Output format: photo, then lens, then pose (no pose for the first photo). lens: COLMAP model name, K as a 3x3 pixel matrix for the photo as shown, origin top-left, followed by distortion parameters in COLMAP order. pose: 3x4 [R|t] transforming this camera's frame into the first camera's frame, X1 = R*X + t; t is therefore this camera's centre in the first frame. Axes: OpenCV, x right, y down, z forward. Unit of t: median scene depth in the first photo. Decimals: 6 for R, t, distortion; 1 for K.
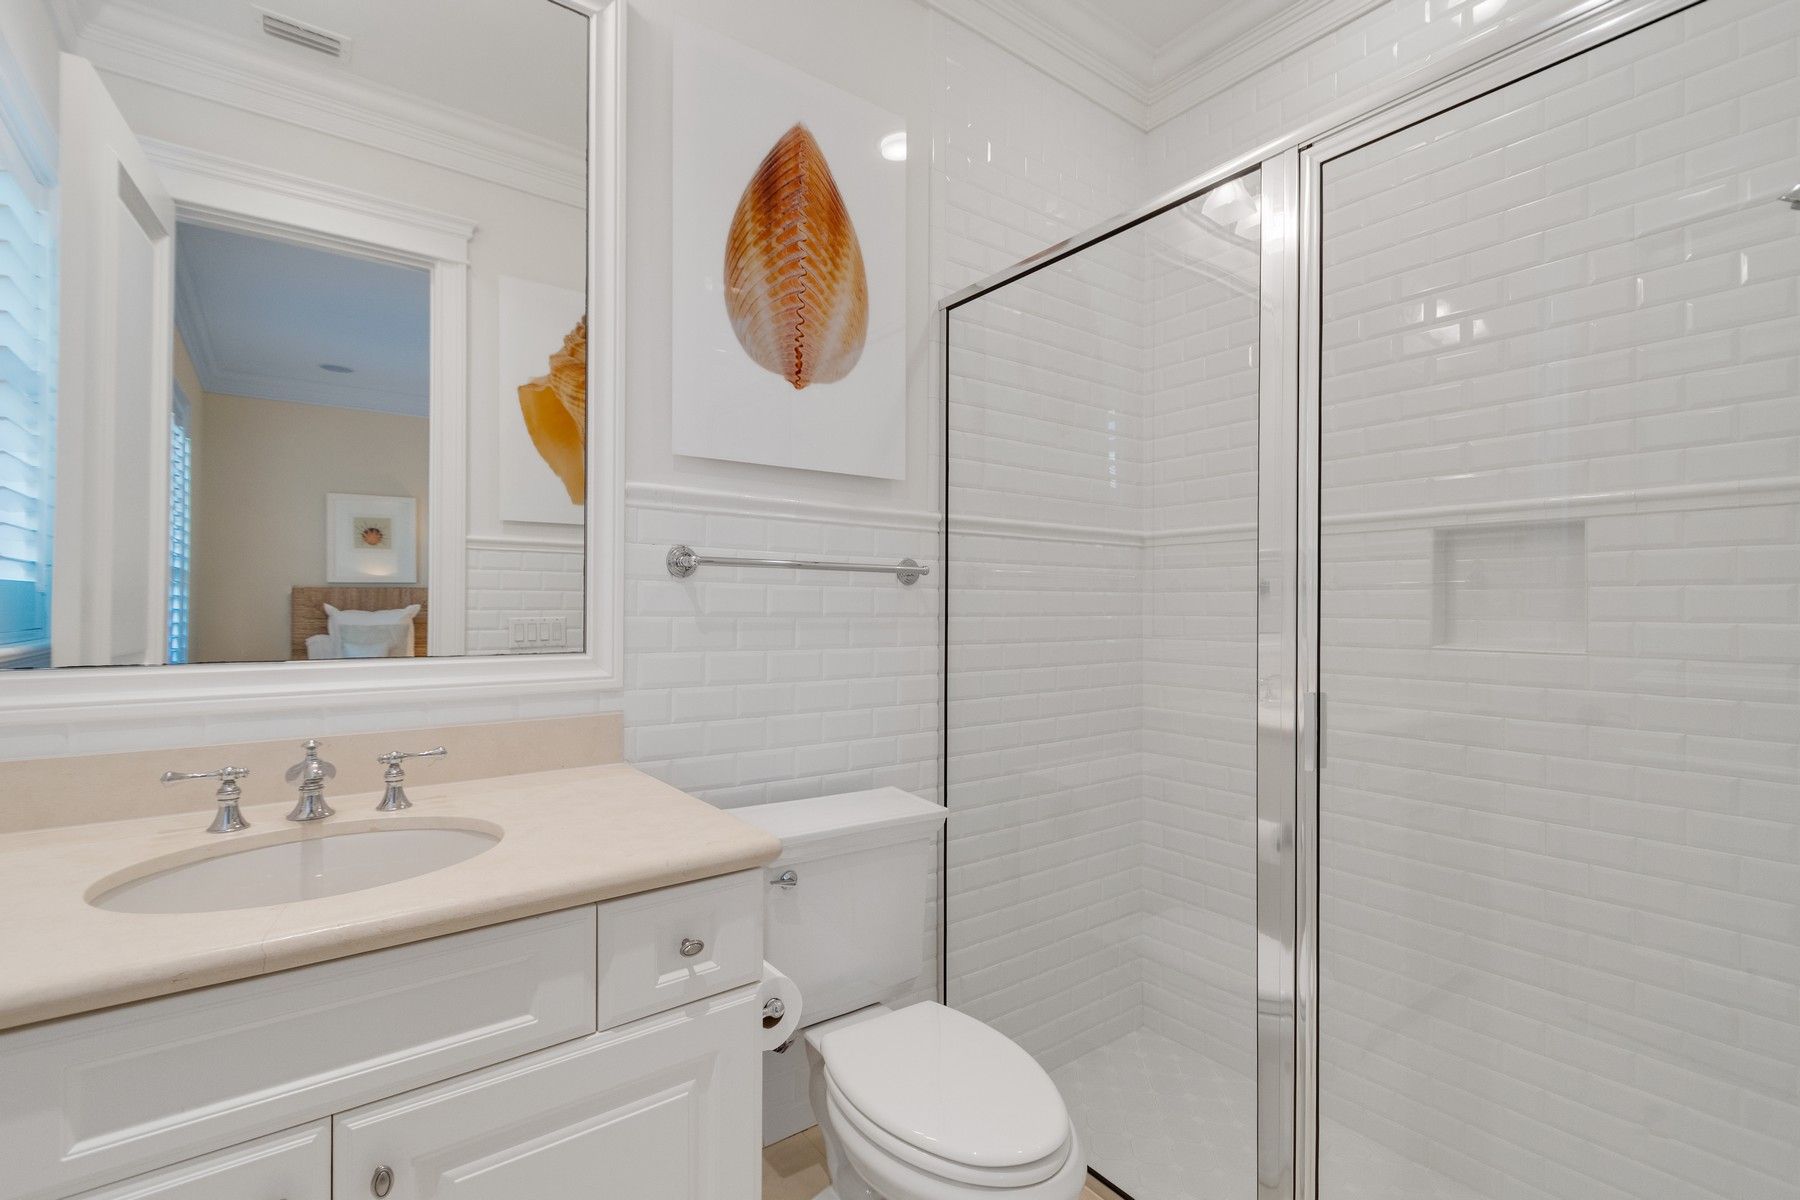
lens RADIAL K [[766.2, 0, 900.0], [0, 766.2, 600.0], [0, 0, 1]] dist [0.014408, 0.000130]
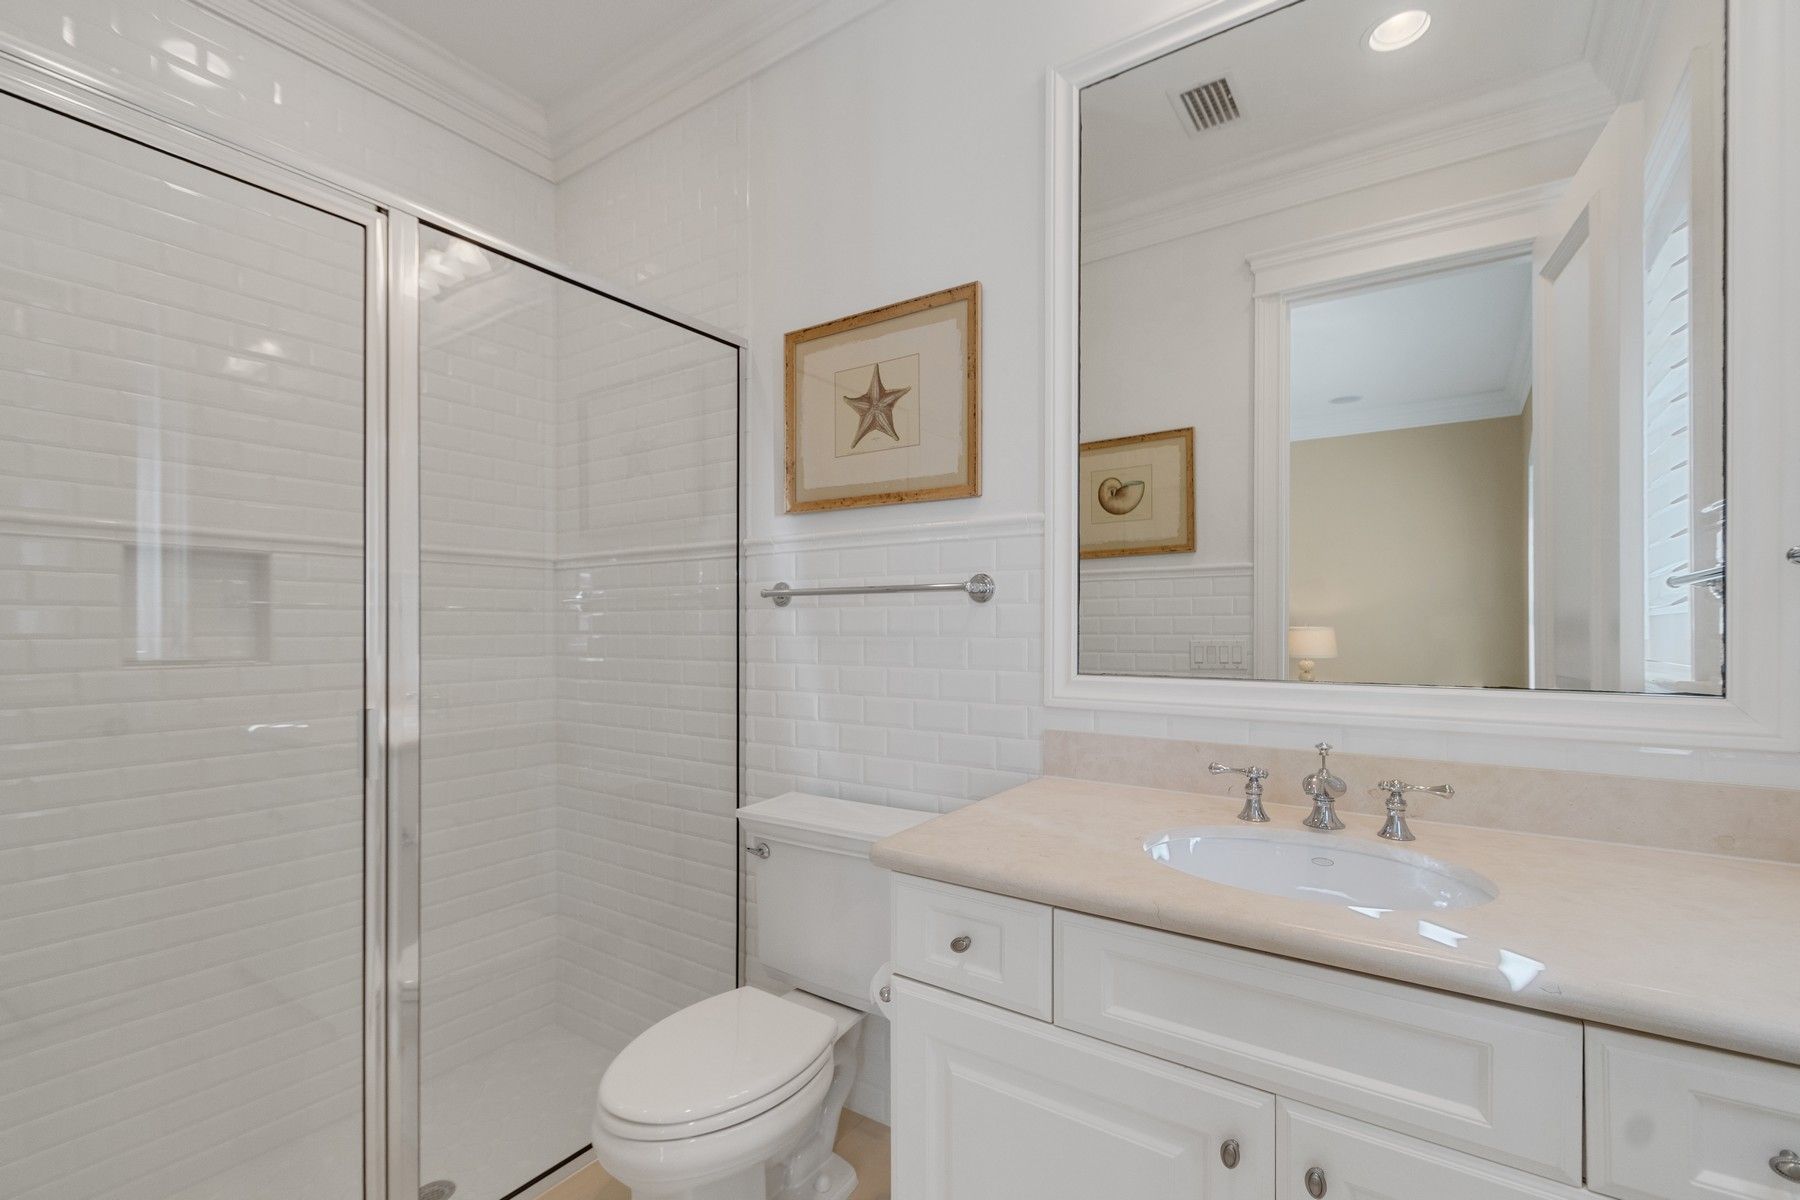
lens RADIAL K [[768.5, 0, 854.9], [0, 768.5, 627.3], [0, 0, 1]] dist [0.007594, -0.000037]
pose [[0.345141, -0.002426, -0.938548, 0.098935], [0.004988, 0.999987, -0.000750, 0.000889], [0.938537, -0.004423, 0.345149, 0.069826]]
